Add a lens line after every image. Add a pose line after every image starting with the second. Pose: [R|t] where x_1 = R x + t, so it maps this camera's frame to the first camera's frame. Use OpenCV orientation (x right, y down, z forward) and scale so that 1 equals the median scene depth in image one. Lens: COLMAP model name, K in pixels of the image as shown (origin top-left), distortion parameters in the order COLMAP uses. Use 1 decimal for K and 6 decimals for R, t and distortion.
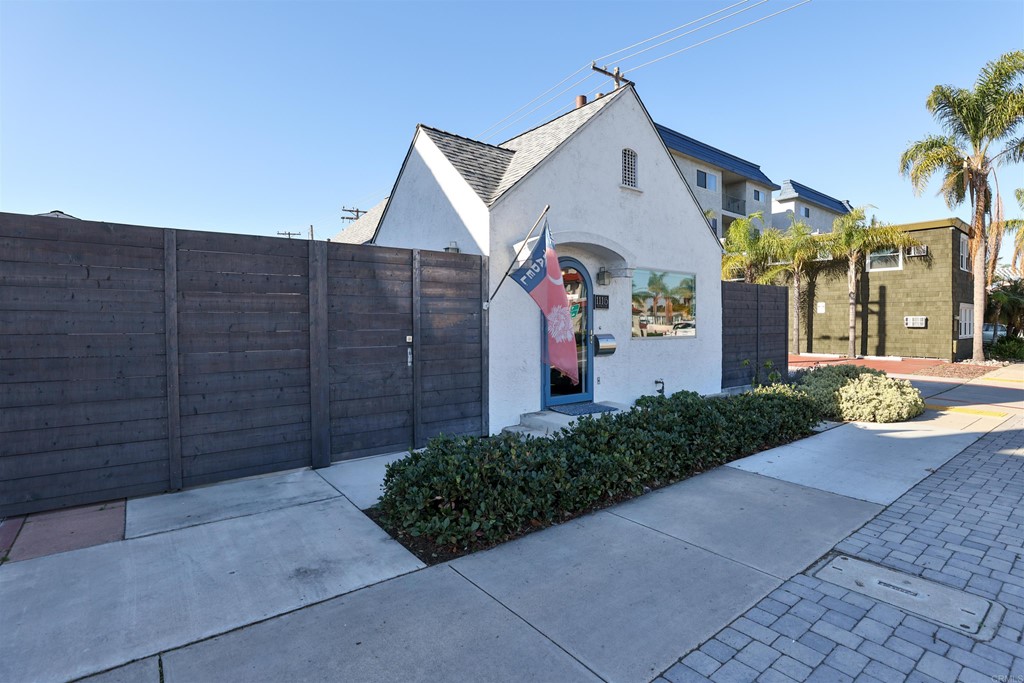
lens RADIAL K [[505.2, 0, 536.6], [0, 505.2, 336.4], [0, 0, 1]] dist [-0.044715, 0.013231]
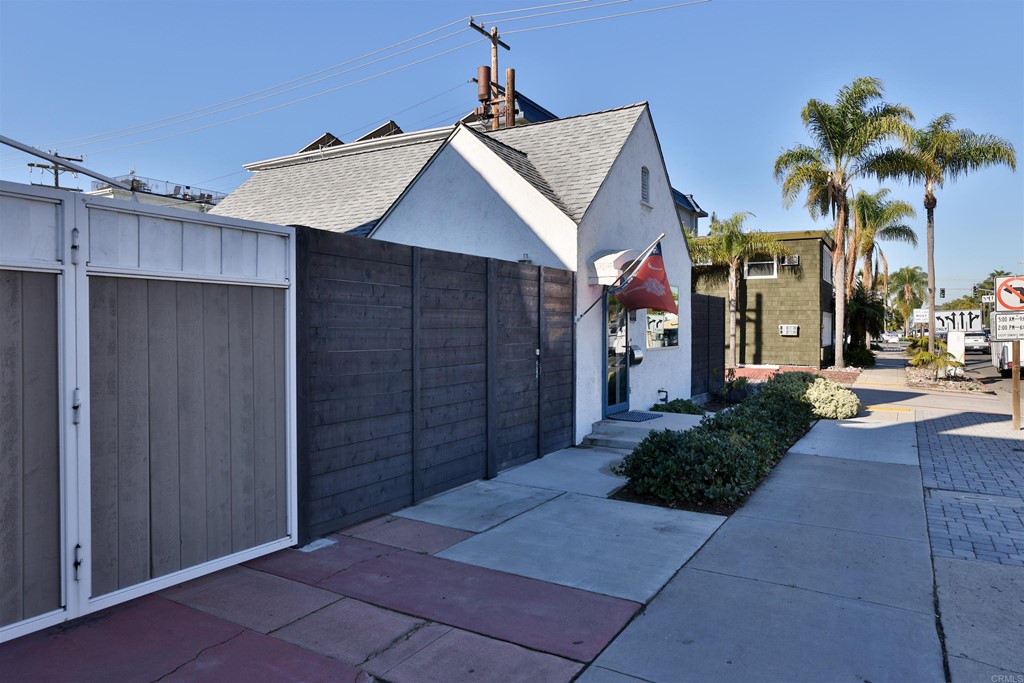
lens RADIAL K [[685.8, 0, 521.4], [0, 685.8, 344.2], [0, 0, 1]] dist [-0.026351, 0.022396]
pose [[0.928453, -0.004271, 0.371425, -0.274712], [0.004358, 0.999990, 0.000606, -0.004098], [-0.371424, 0.001056, 0.928463, -0.102432]]
